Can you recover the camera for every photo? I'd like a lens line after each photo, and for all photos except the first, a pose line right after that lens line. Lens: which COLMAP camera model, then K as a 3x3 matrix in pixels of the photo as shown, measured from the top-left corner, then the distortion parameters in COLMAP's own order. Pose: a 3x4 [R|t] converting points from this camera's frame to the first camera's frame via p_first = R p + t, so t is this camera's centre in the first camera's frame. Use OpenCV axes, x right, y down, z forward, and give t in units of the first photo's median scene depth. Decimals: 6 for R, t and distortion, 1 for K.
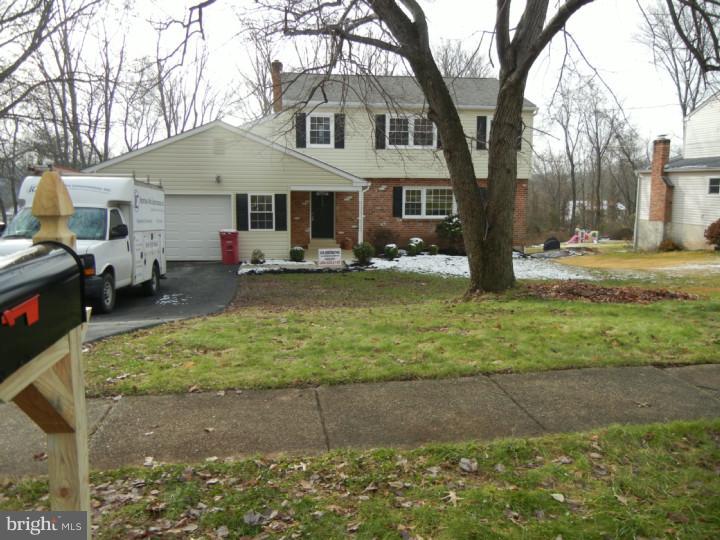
lens RADIAL K [[616.3, 0, 360.0], [0, 616.3, 270.0], [0, 0, 1]] dist [0.005418, 0.001680]
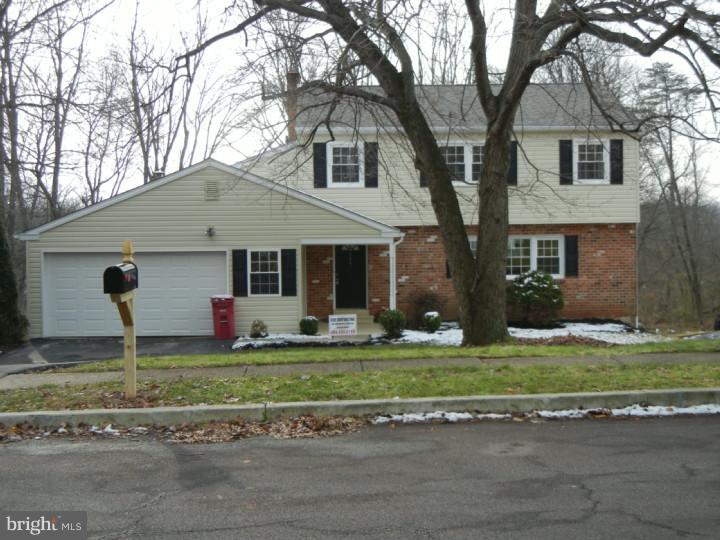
lens RADIAL K [[1060.3, 0, 360.0], [0, 1060.3, 270.0], [0, 0, 1]] dist [0.044117, 0.061112]
pose [[0.995278, -0.014935, -0.095913, 0.089799], [0.004955, 0.994621, -0.103461, 0.042497], [0.096943, 0.102497, 0.989998, -0.319545]]
